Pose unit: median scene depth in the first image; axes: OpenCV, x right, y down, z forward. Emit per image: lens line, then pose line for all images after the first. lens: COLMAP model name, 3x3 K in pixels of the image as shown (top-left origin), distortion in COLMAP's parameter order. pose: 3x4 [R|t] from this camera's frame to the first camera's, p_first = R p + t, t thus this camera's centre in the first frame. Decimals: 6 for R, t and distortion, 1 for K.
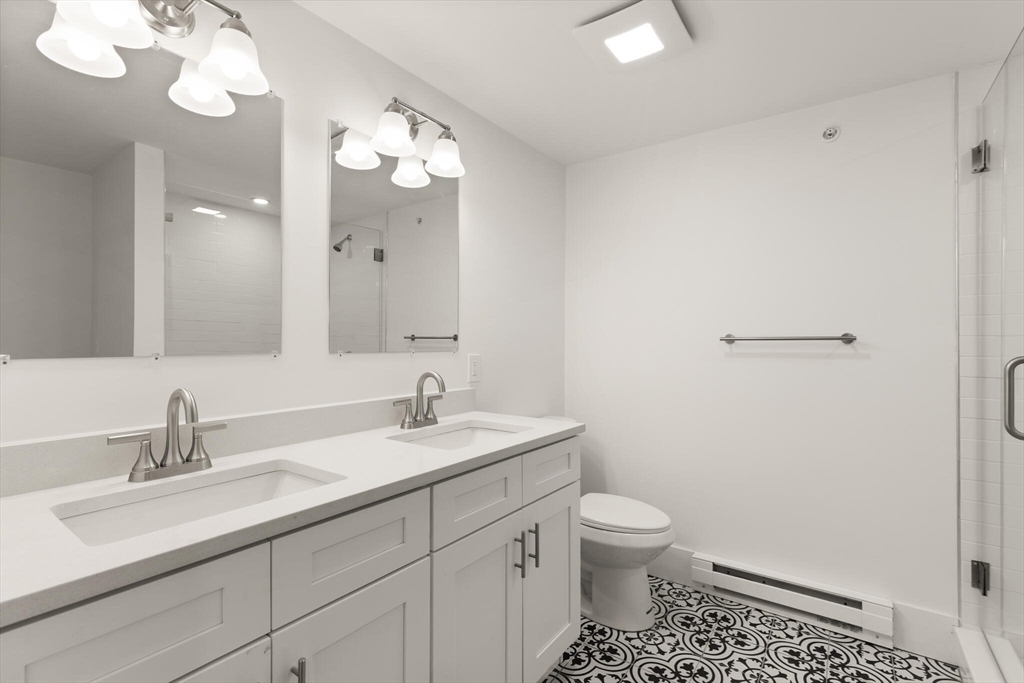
lens RADIAL K [[468.2, 0, 516.0], [0, 468.2, 348.0], [0, 0, 1]] dist [0.003466, 0.000538]
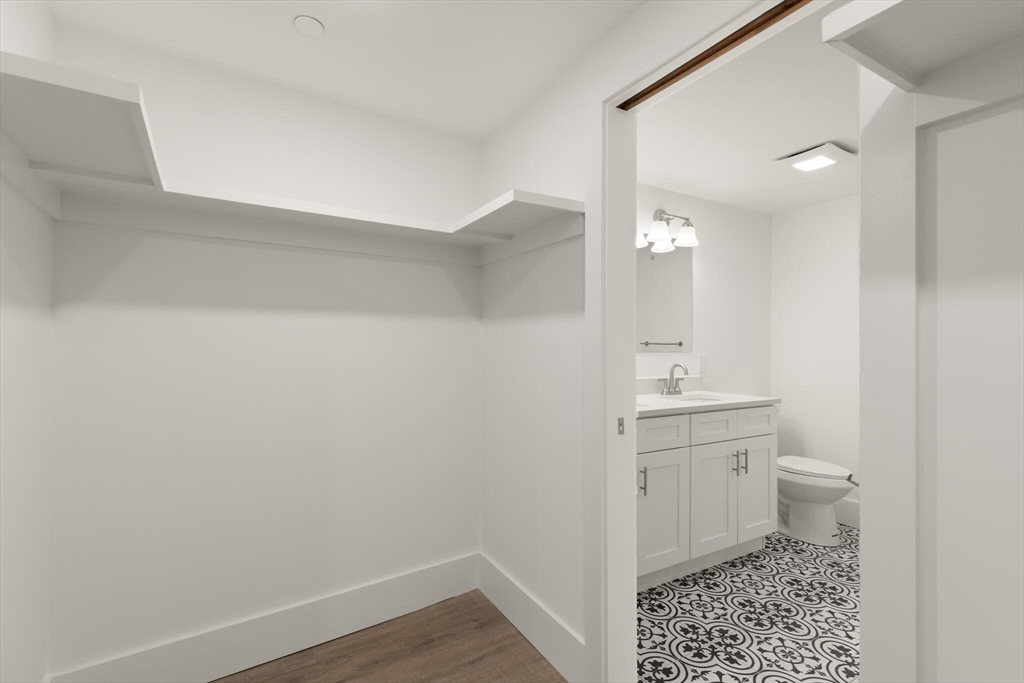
lens RADIAL K [[468.2, 0, 512.2], [0, 468.2, 345.4], [0, 0, 1]] dist [0.003466, 0.000538]
pose [[0.911927, 0.003084, -0.410341, -0.031128], [-0.009904, 0.999846, -0.014496, 0.014007], [0.410233, 0.017283, 0.911817, -0.832177]]
